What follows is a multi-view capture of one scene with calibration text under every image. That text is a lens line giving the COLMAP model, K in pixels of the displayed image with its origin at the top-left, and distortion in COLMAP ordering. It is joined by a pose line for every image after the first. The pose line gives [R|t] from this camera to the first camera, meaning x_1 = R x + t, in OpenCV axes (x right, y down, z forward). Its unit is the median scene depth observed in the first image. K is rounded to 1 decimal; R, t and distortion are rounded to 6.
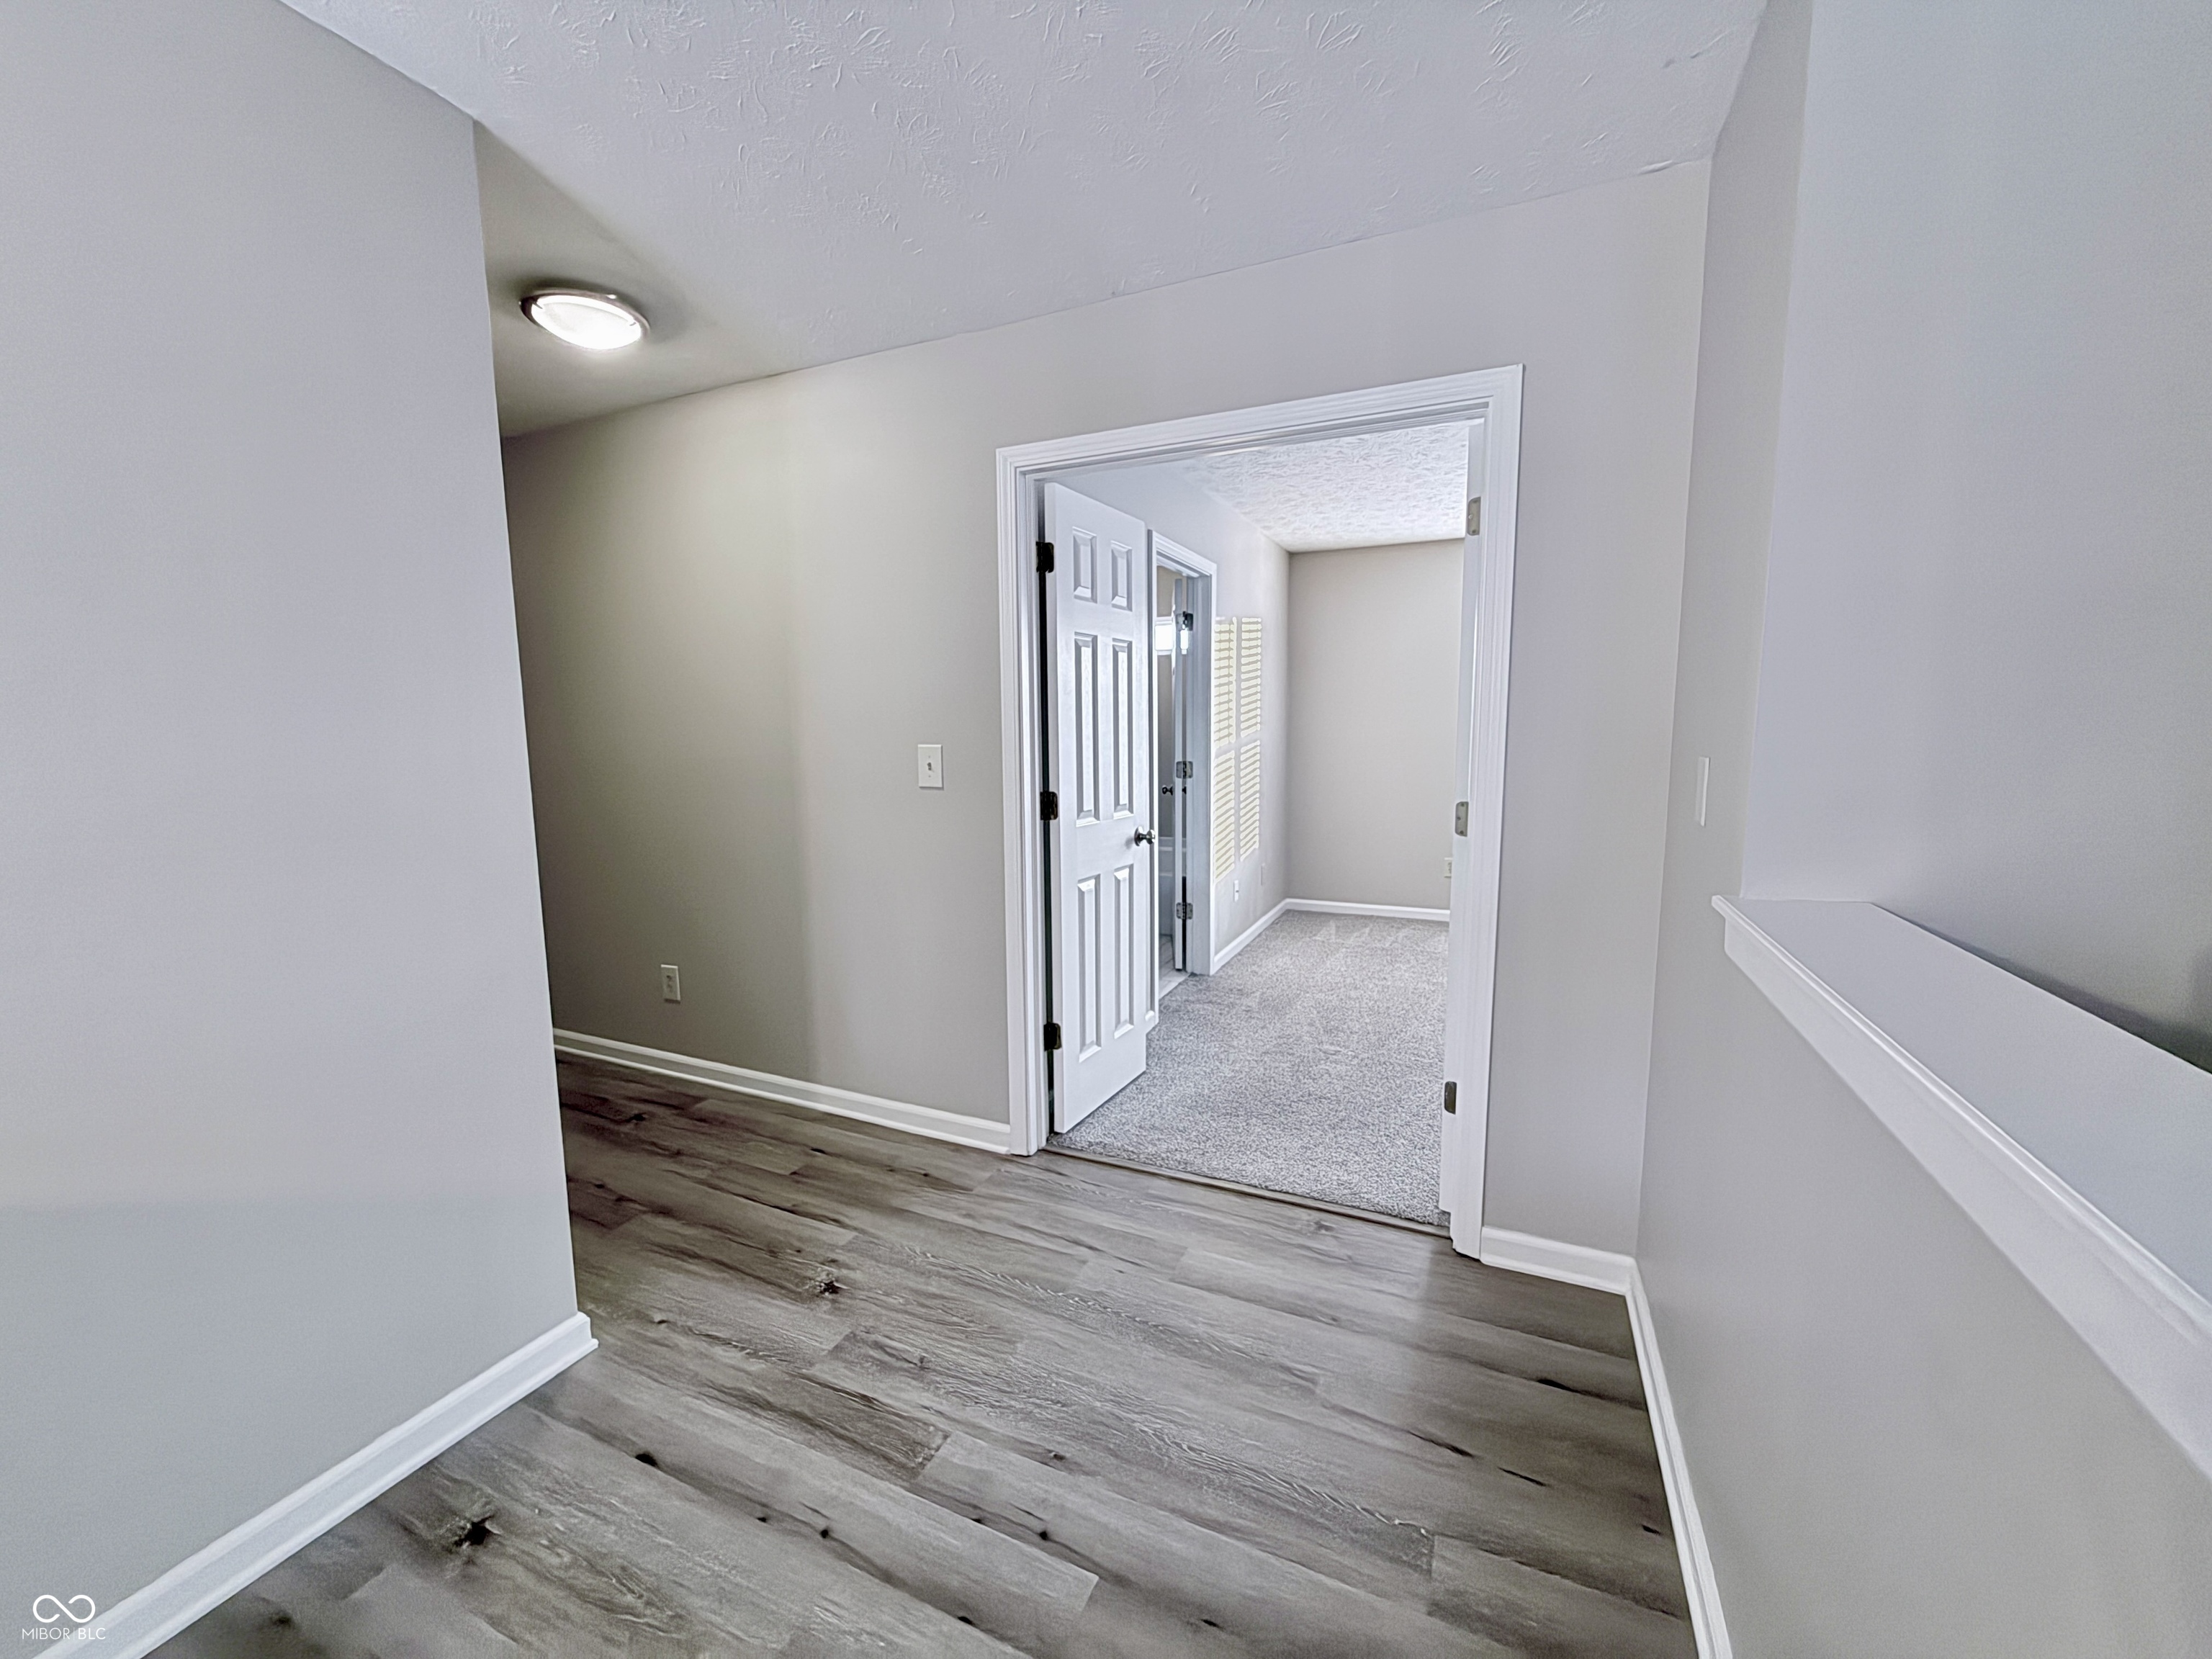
lens RADIAL K [[886.8, 0, 1106.0], [0, 886.8, 829.5], [0, 0, 1]] dist [-0.000364, 0.000028]
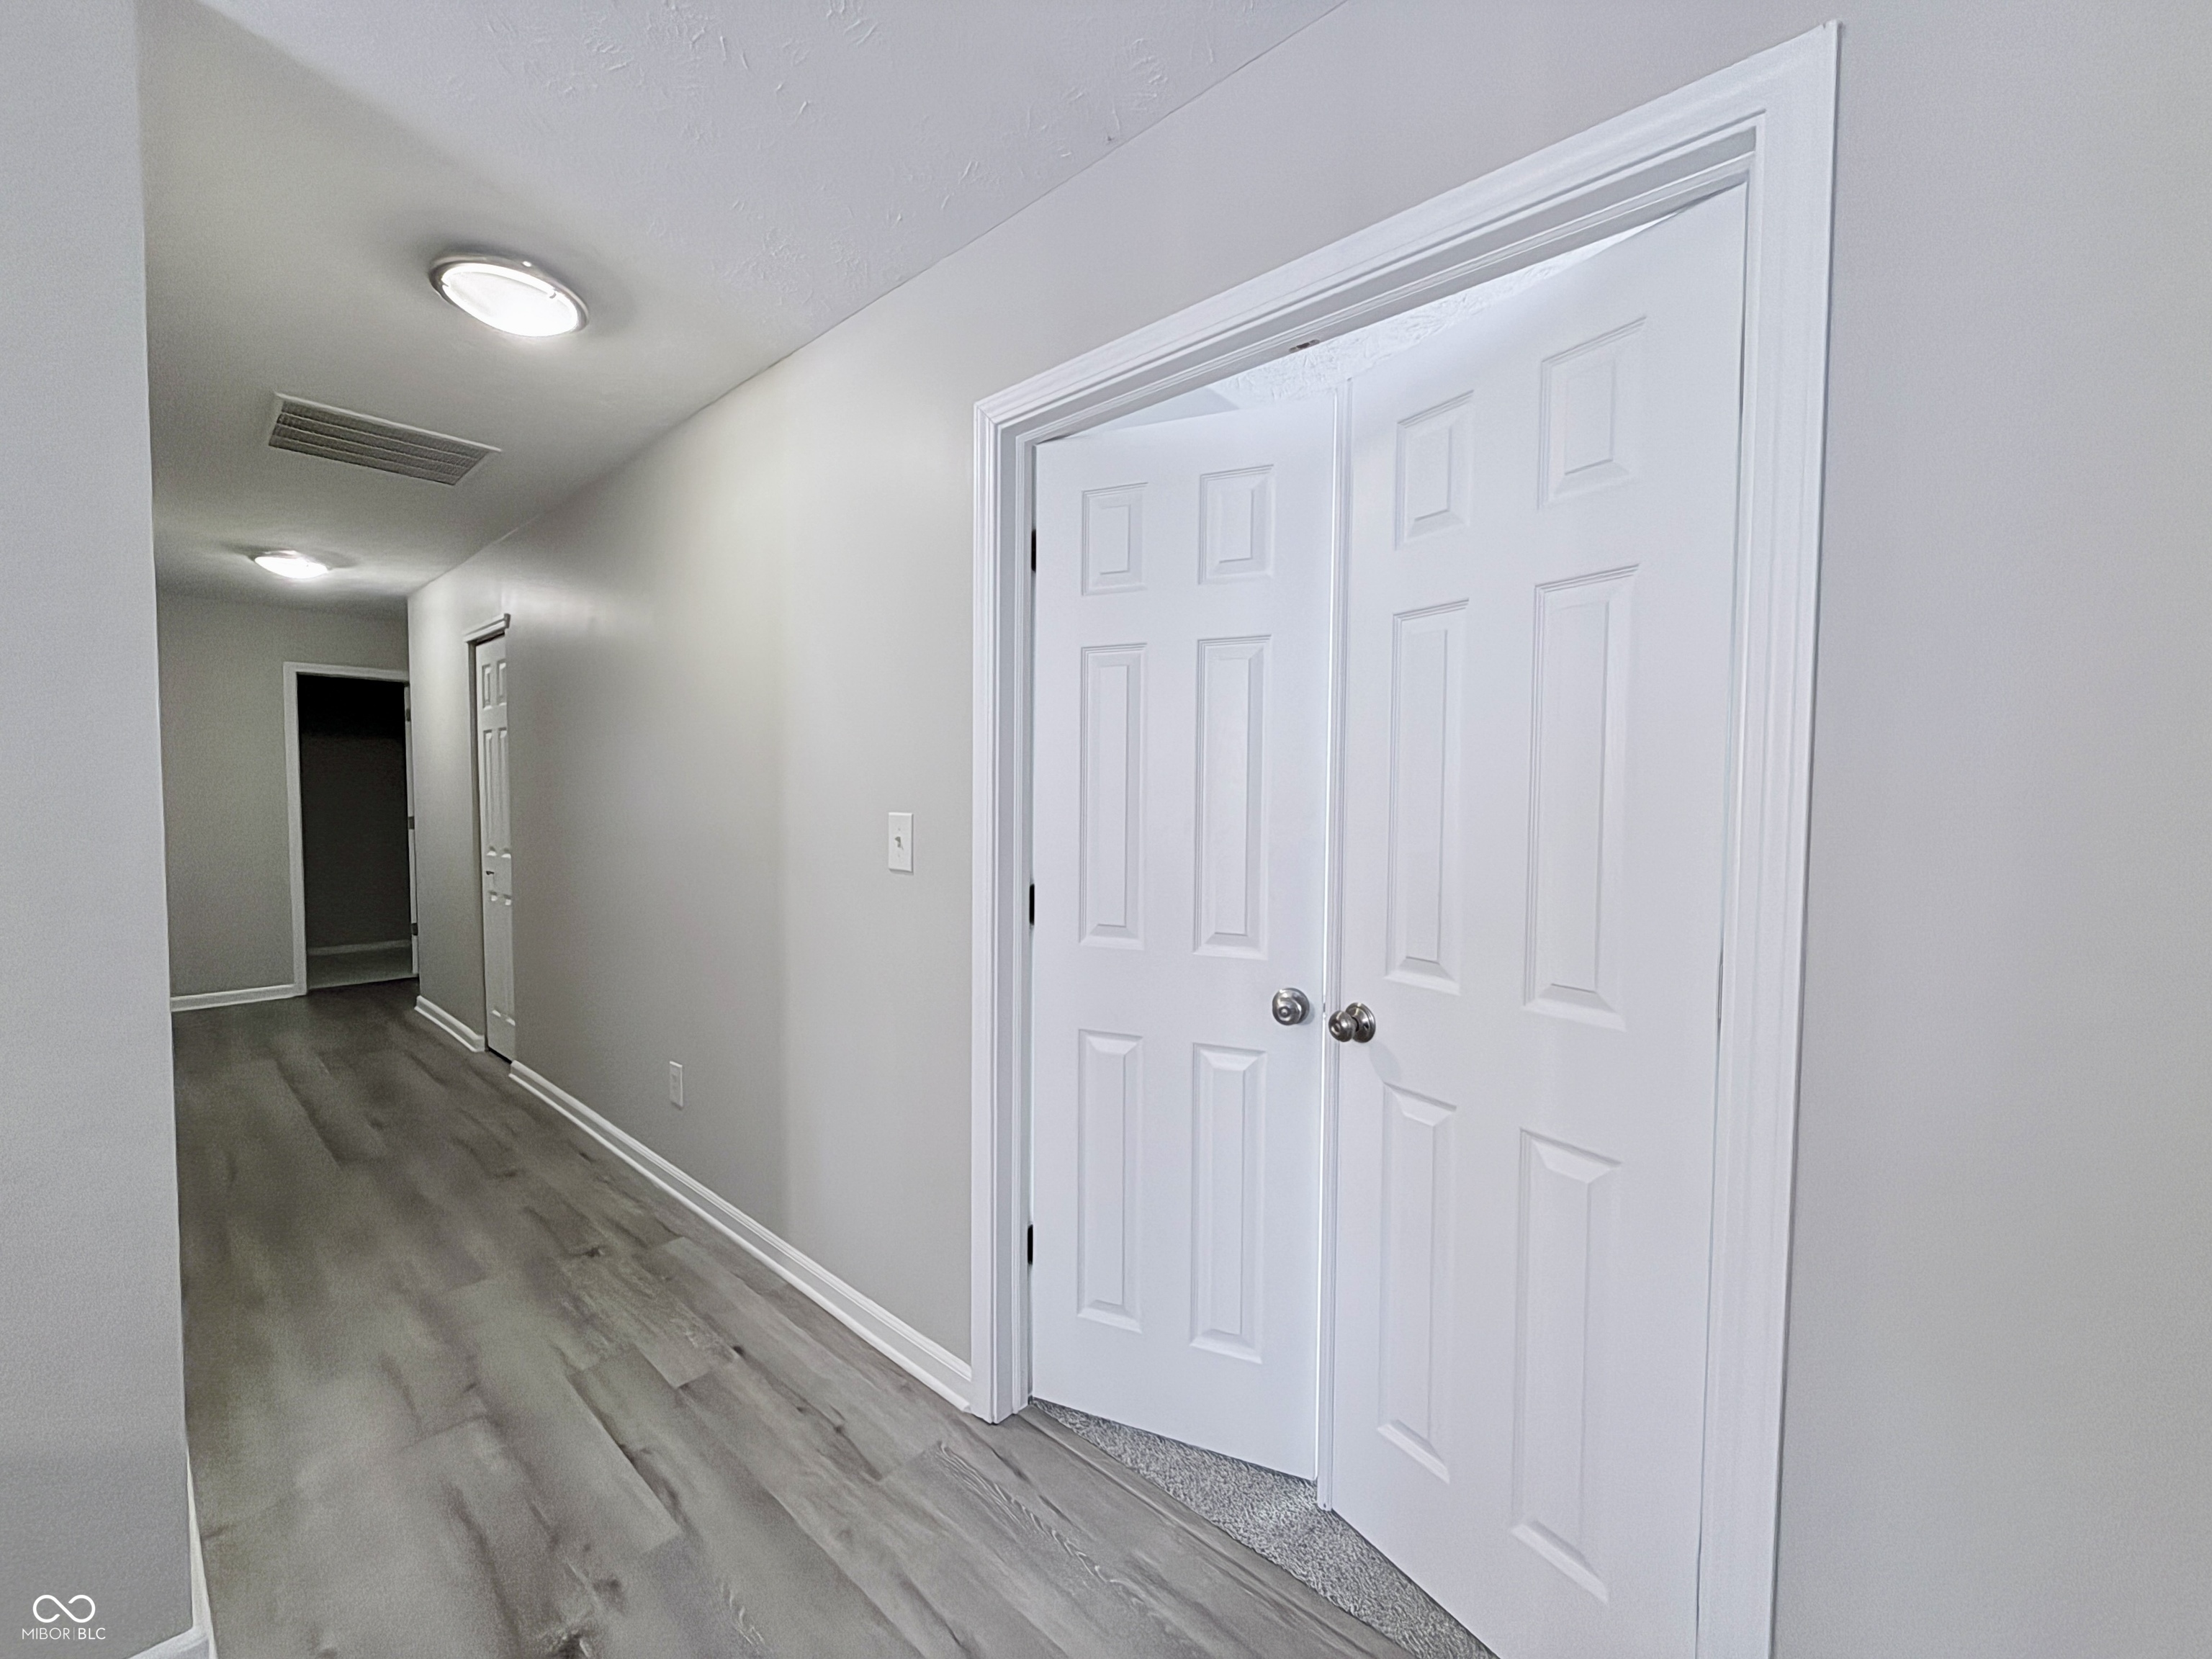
lens RADIAL K [[886.8, 0, 1106.0], [0, 886.8, 829.5], [0, 0, 1]] dist [-0.000364, 0.000028]
pose [[0.957381, 0.027033, -0.287560, 0.178153], [-0.050580, 0.995917, -0.074775, -0.035076], [0.284365, 0.086133, 0.954839, 0.347187]]
